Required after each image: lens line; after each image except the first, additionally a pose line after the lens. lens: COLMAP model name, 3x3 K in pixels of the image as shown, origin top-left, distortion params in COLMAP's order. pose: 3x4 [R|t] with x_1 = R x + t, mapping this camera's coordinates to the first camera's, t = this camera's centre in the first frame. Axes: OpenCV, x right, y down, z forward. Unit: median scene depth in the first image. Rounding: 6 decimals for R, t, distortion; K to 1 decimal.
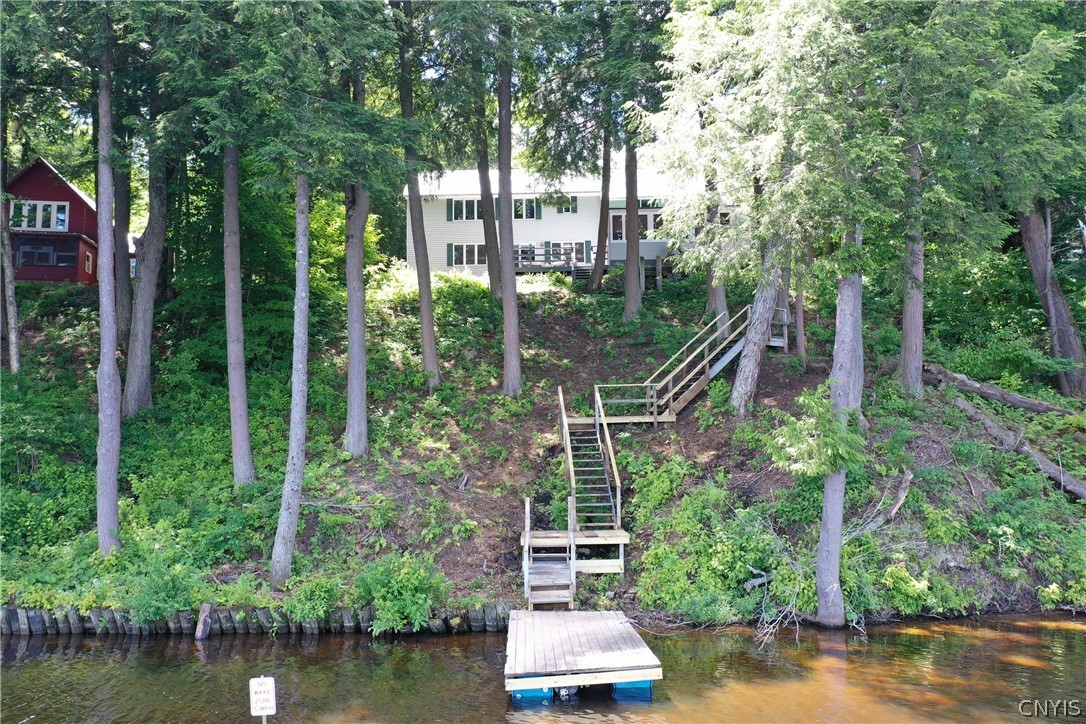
lens RADIAL K [[875.1, 0, 543.0], [0, 875.1, 362.0], [0, 0, 1]] dist [-0.012326, -0.000526]
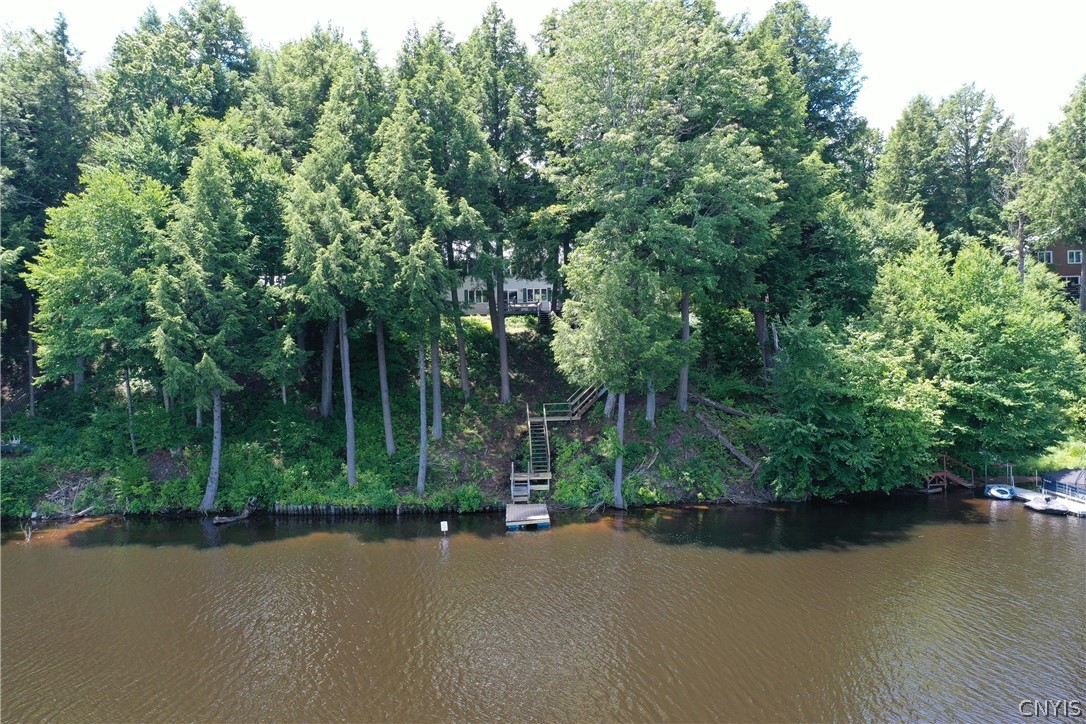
lens RADIAL K [[861.0, 0, 548.8], [0, 861.0, 350.6], [0, 0, 1]] dist [0.005422, 0.001187]
pose [[0.999788, -0.007176, 0.019316, 0.035859], [0.005232, 0.995089, 0.098848, -0.358931], [-0.019930, -0.098726, 0.994915, -1.277820]]
